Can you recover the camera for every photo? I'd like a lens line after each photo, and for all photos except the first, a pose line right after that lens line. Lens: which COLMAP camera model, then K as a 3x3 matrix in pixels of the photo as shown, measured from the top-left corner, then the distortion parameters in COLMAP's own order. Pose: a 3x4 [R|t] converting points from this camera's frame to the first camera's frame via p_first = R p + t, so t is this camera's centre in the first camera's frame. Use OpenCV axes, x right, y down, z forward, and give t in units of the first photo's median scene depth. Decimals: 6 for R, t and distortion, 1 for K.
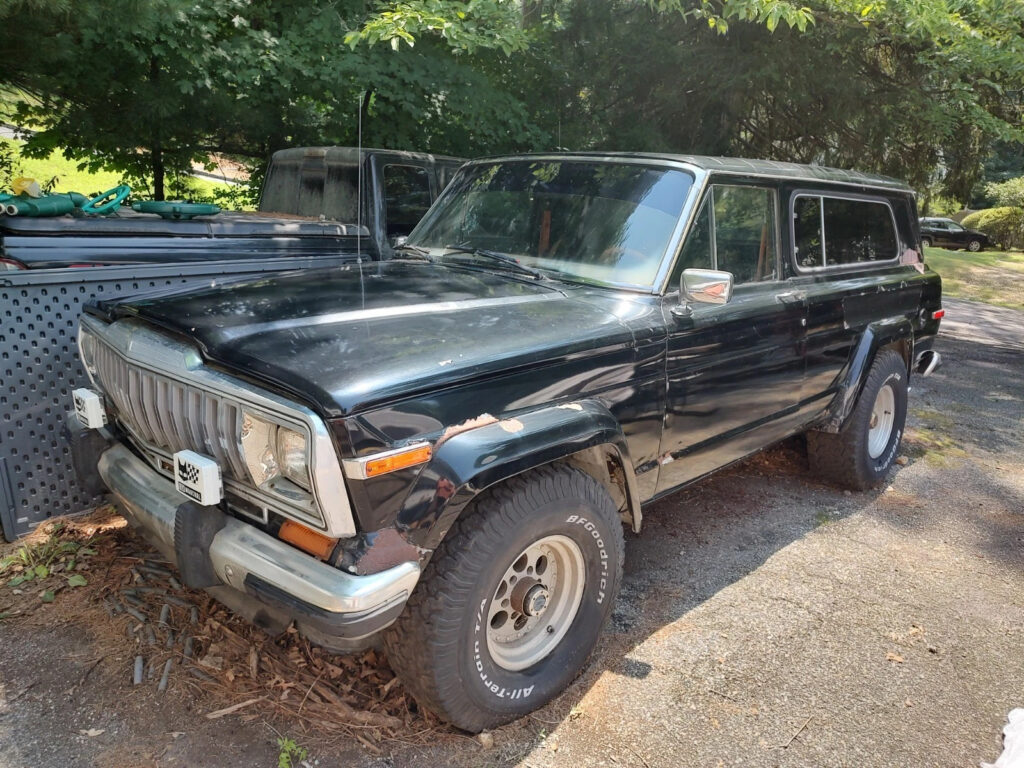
lens RADIAL K [[739.9, 0, 512.0], [0, 739.9, 384.0], [0, 0, 1]] dist [0.011612, 0.003000]
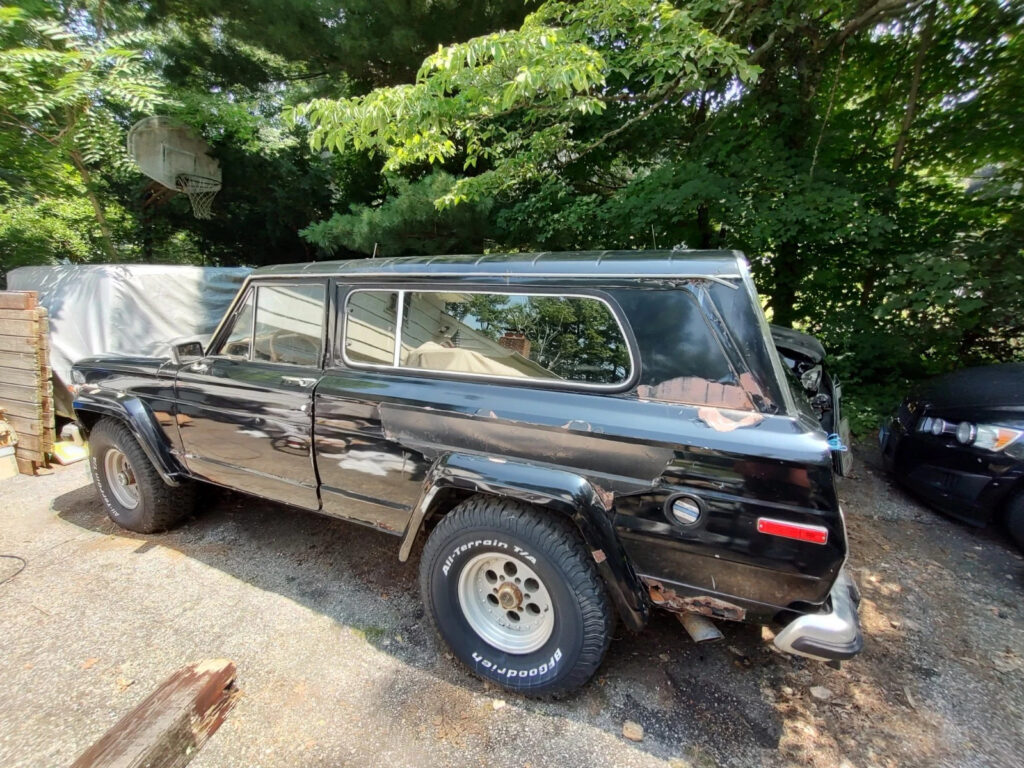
lens RADIAL K [[465.0, 0, 512.0], [0, 465.0, 384.0], [0, 0, 1]] dist [0.002483, 0.000442]
pose [[0.319638, 0.176151, -0.931022, 1.393705], [-0.213929, 0.970614, 0.110196, -0.325065], [0.923074, 0.163950, 0.347929, 1.302389]]
